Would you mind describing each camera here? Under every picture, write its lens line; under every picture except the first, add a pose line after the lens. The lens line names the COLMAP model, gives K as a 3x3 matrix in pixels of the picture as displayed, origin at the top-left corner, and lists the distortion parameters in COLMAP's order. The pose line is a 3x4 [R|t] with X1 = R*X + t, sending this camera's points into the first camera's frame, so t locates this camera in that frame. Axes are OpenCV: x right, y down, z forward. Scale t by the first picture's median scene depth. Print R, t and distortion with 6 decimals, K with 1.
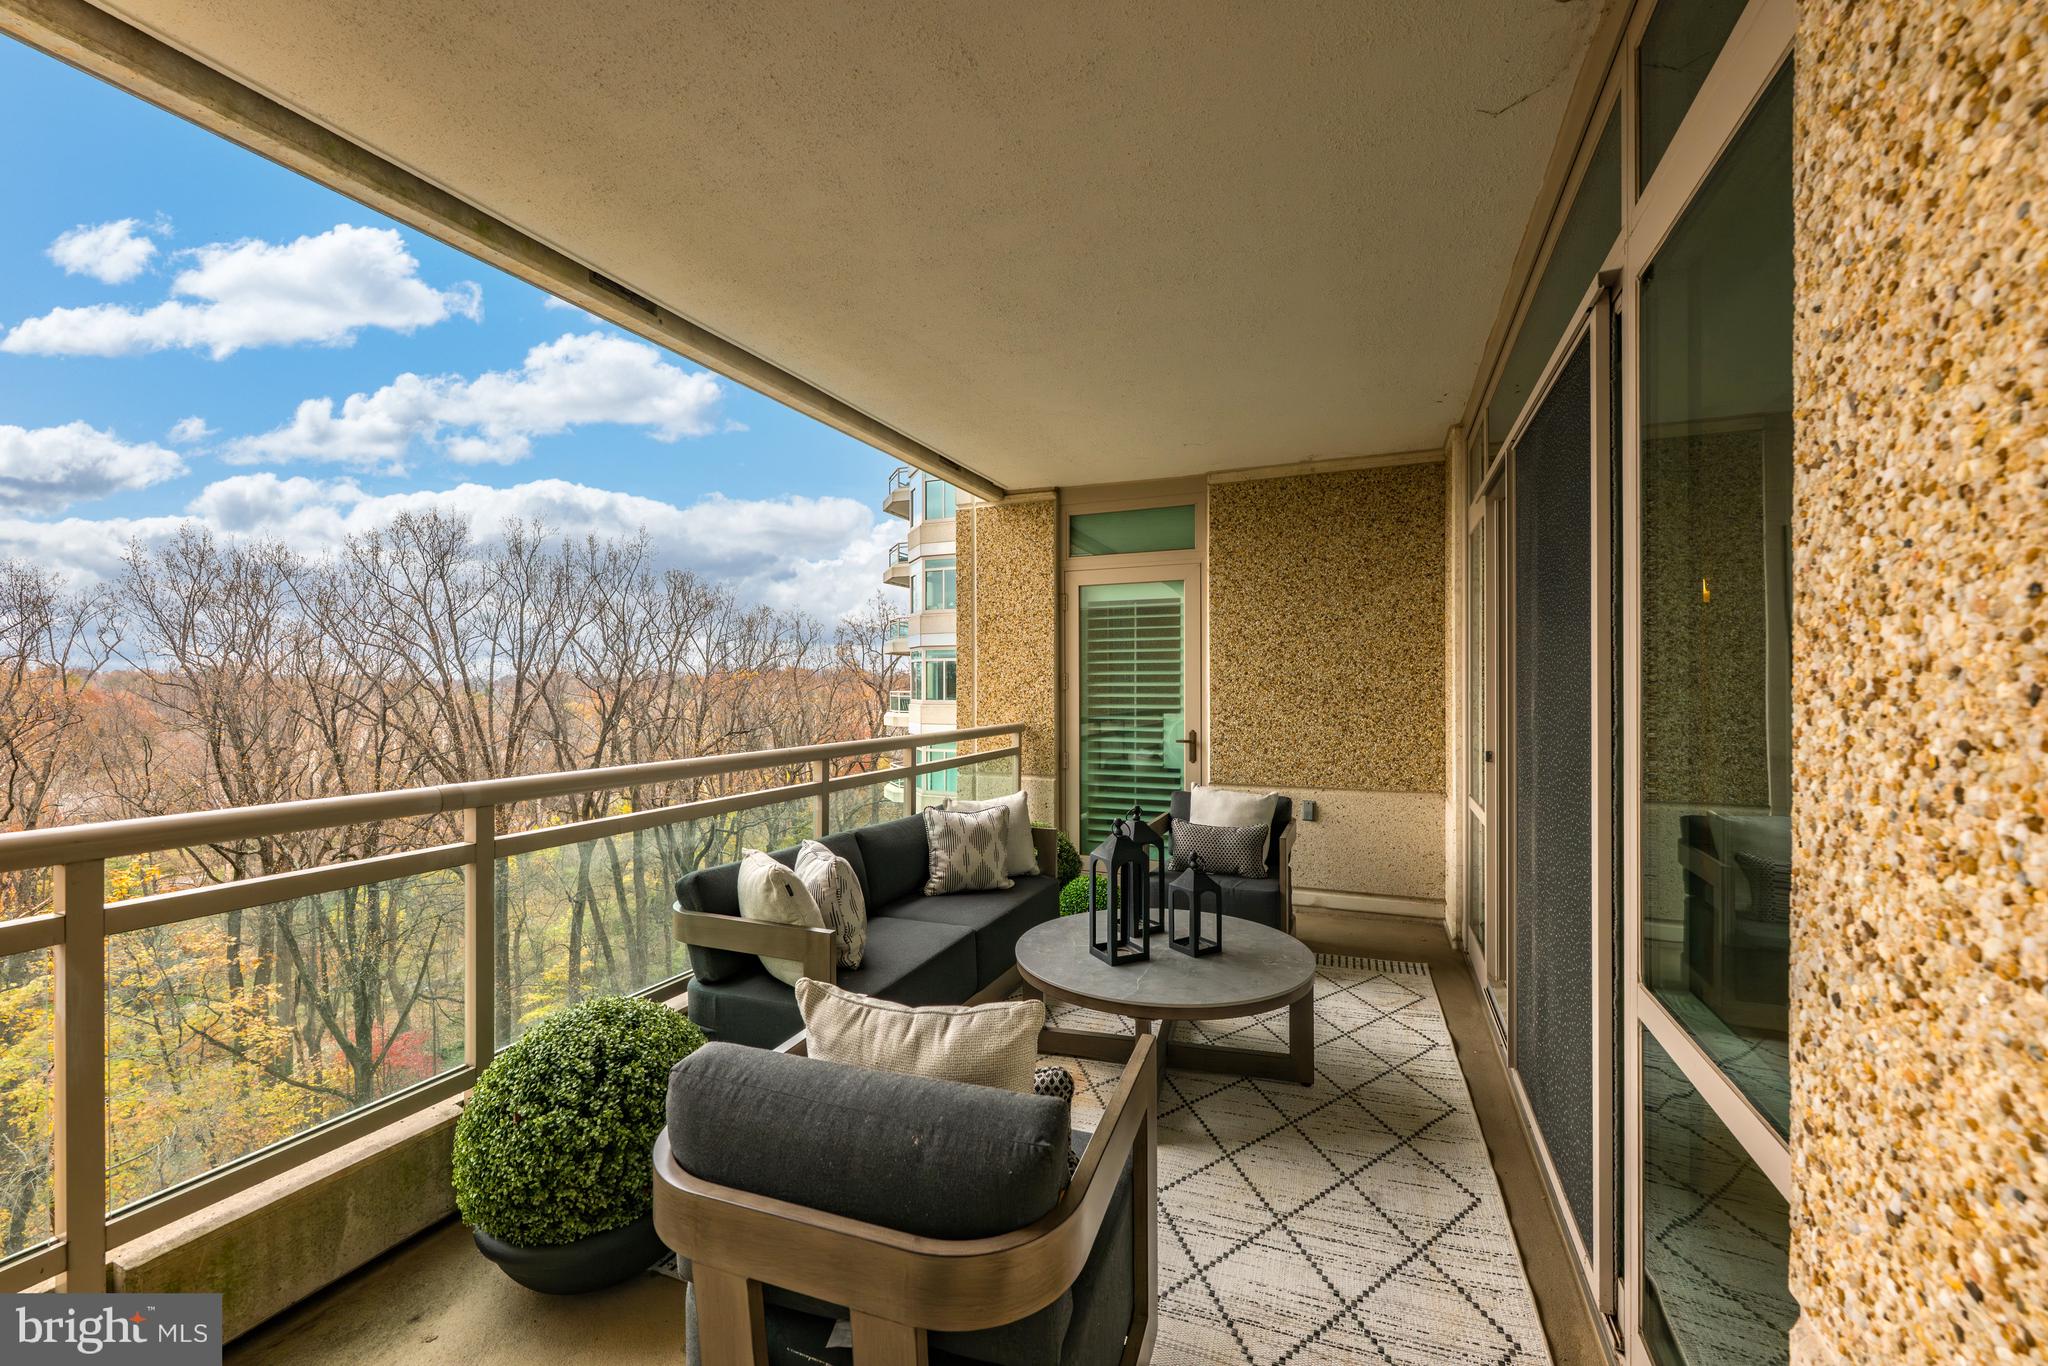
lens RADIAL K [[832.5, 0, 1020.7], [0, 832.5, 674.8], [0, 0, 1]] dist [-0.000103, -0.000023]
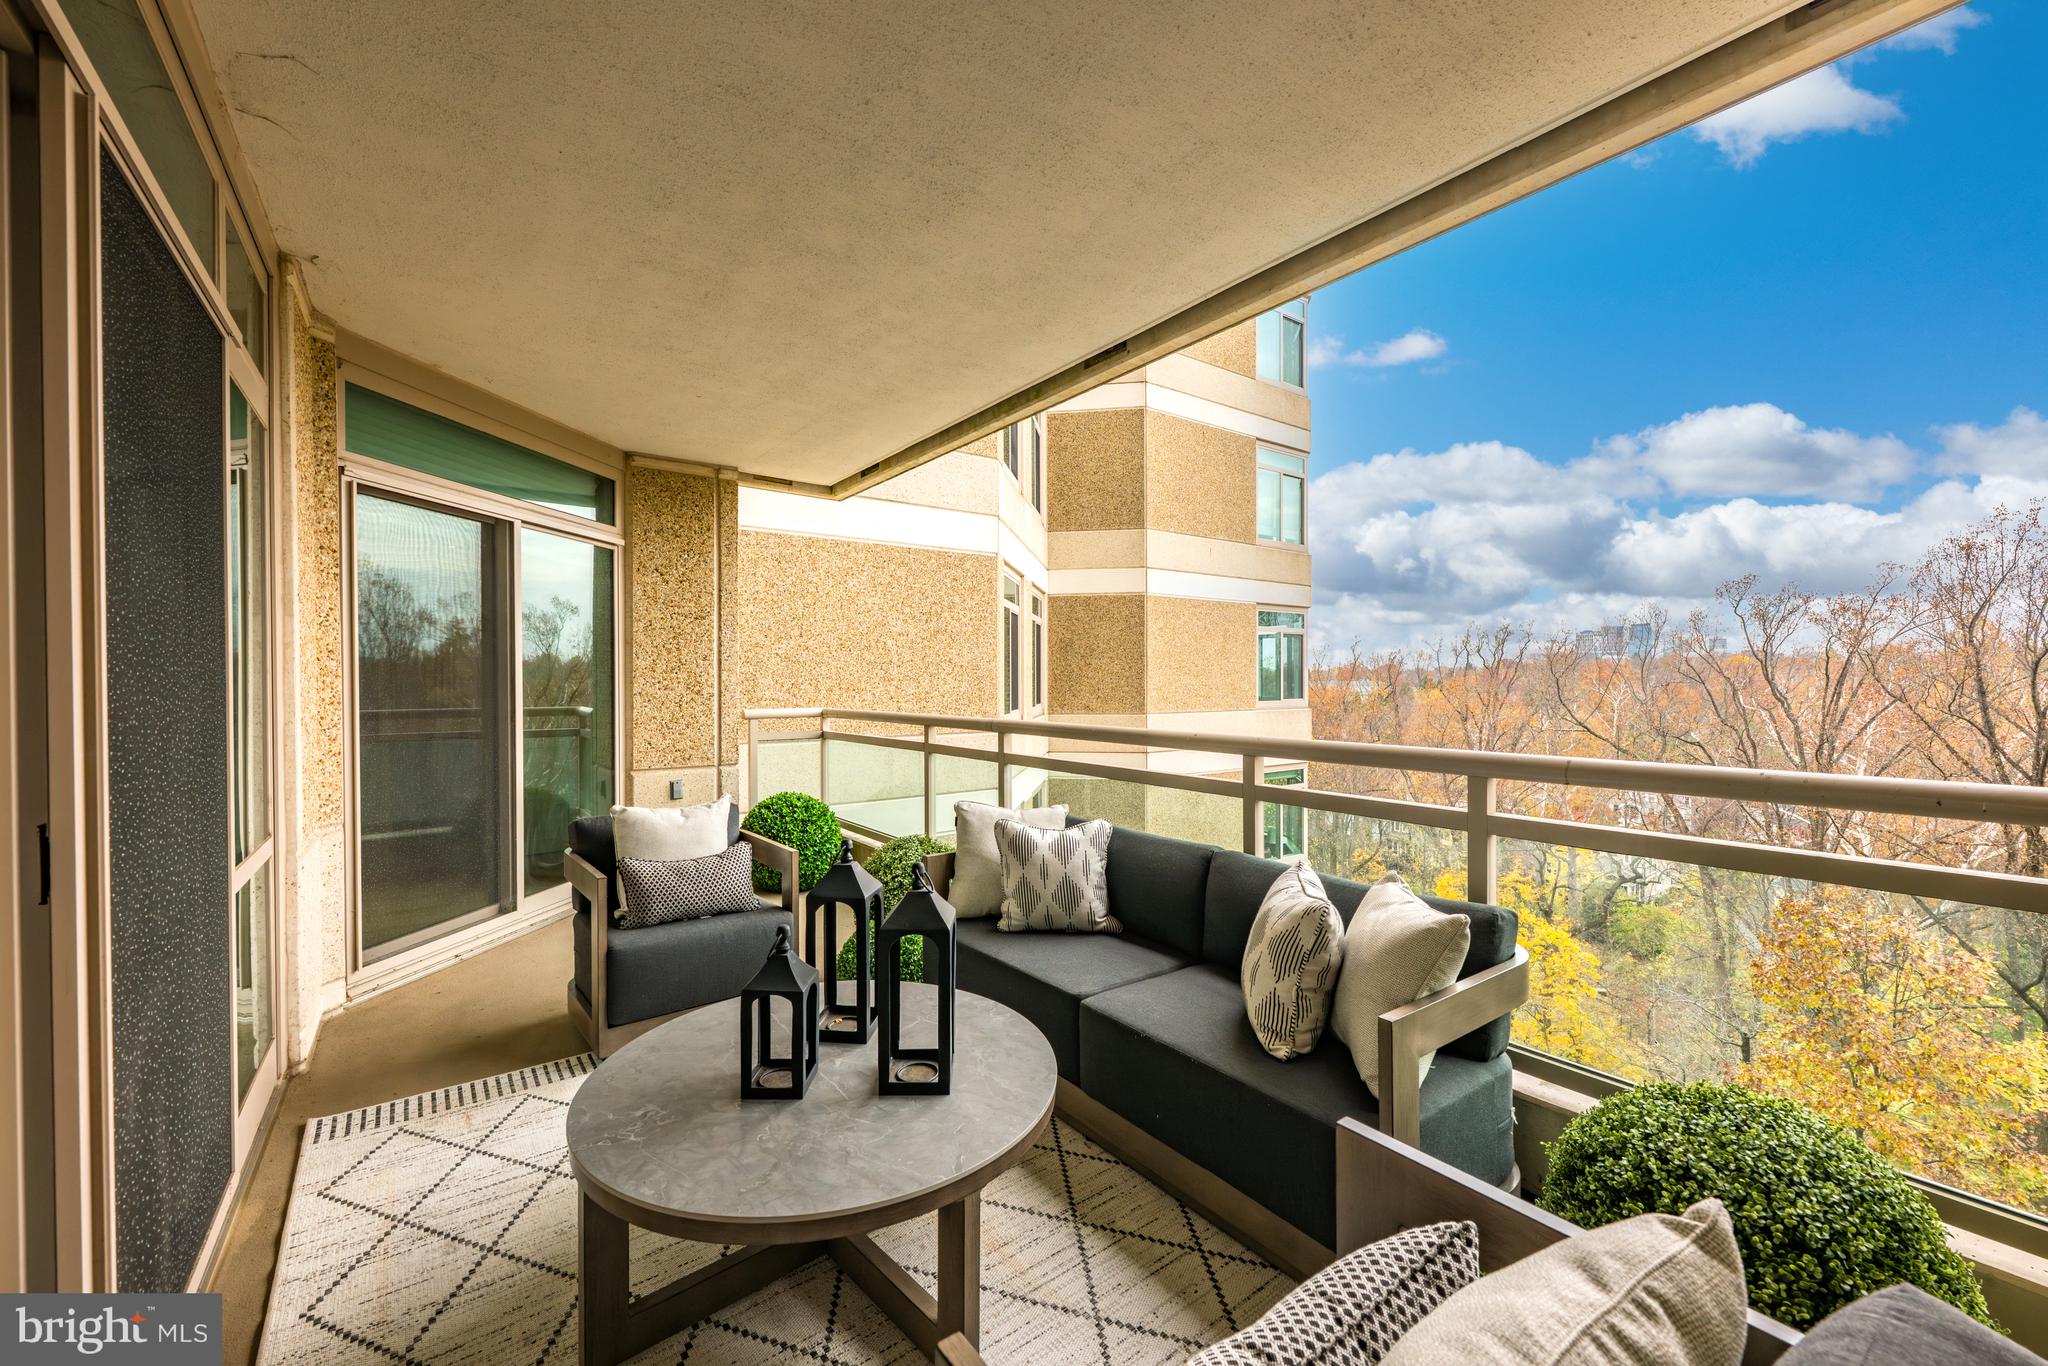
lens RADIAL K [[809.2, 0, 1020.1], [0, 809.2, 687.9], [0, 0, 1]] dist [-0.000687, -0.000188]
pose [[-0.521534, 0.015433, -0.853091, 0.631094], [0.014034, 0.999856, 0.009509, 0.035780], [0.853115, -0.007013, -0.521676, 1.488605]]
